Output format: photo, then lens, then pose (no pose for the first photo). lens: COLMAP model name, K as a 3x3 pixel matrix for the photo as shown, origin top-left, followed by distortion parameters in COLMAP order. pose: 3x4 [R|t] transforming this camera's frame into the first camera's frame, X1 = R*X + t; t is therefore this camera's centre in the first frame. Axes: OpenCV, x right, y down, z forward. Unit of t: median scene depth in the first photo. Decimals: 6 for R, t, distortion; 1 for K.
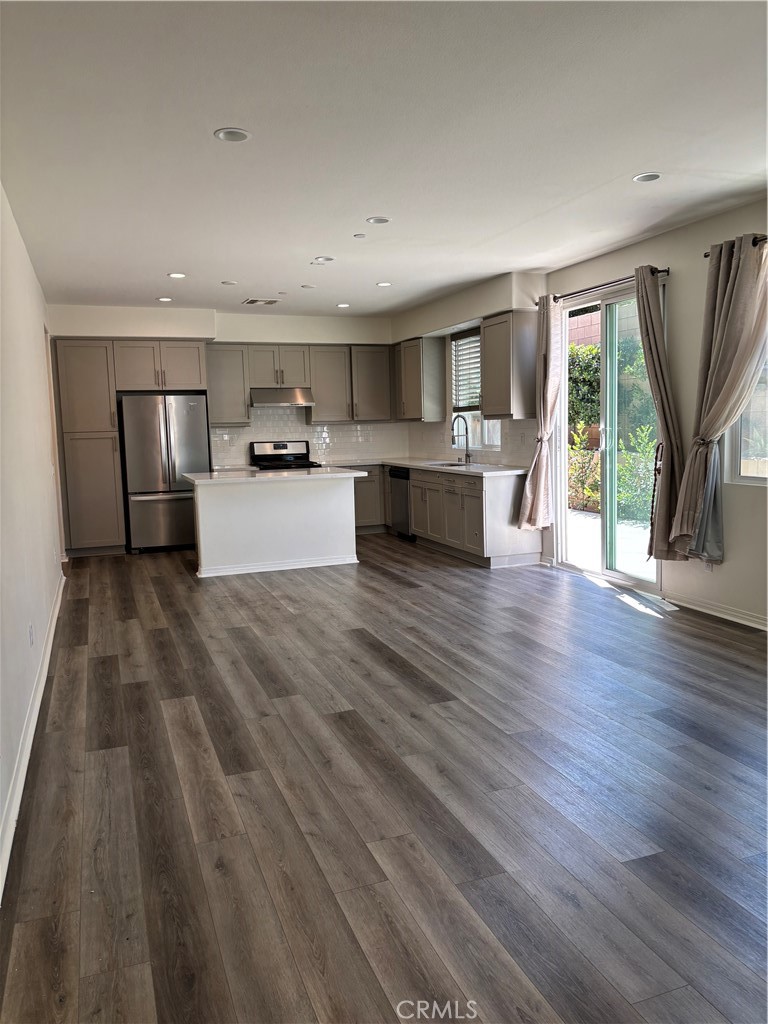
lens RADIAL K [[771.6, 0, 384.0], [0, 771.6, 513.5], [0, 0, 1]] dist [0.037864, -0.020910]
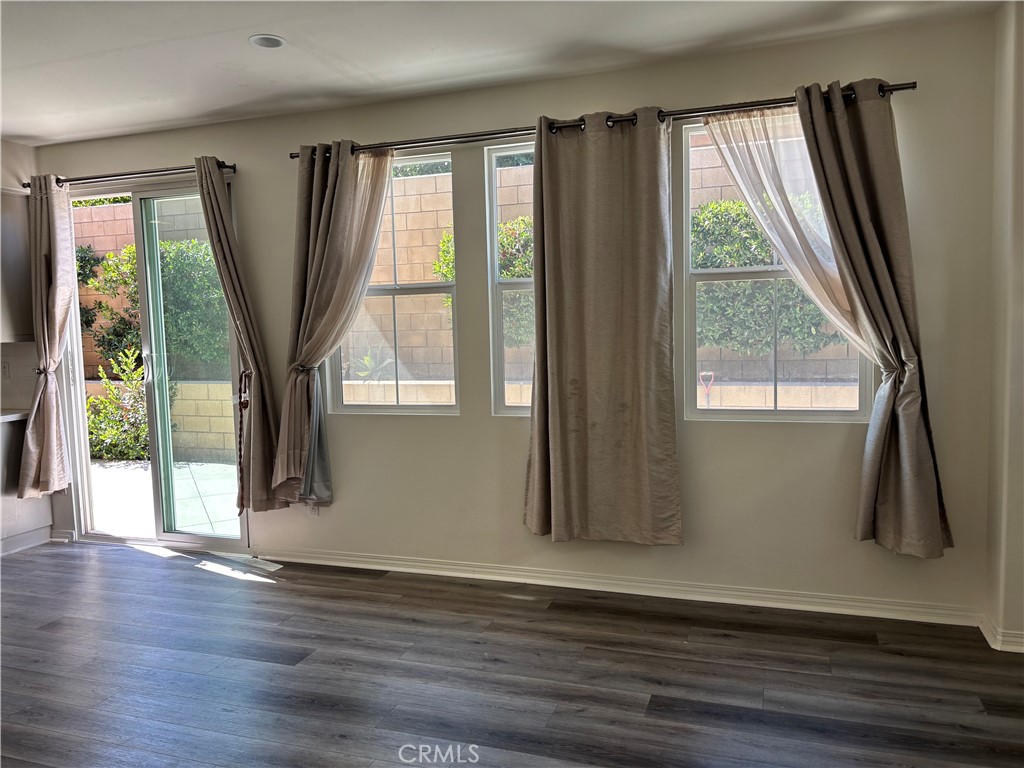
lens RADIAL K [[771.6, 0, 513.4], [0, 771.6, 383.7], [0, 0, 1]] dist [0.037864, -0.020910]
pose [[0.645964, -0.047336, 0.761899, -0.077418], [0.097383, 0.995031, -0.020744, -0.027527], [-0.757131, 0.087595, 0.647364, 0.208870]]
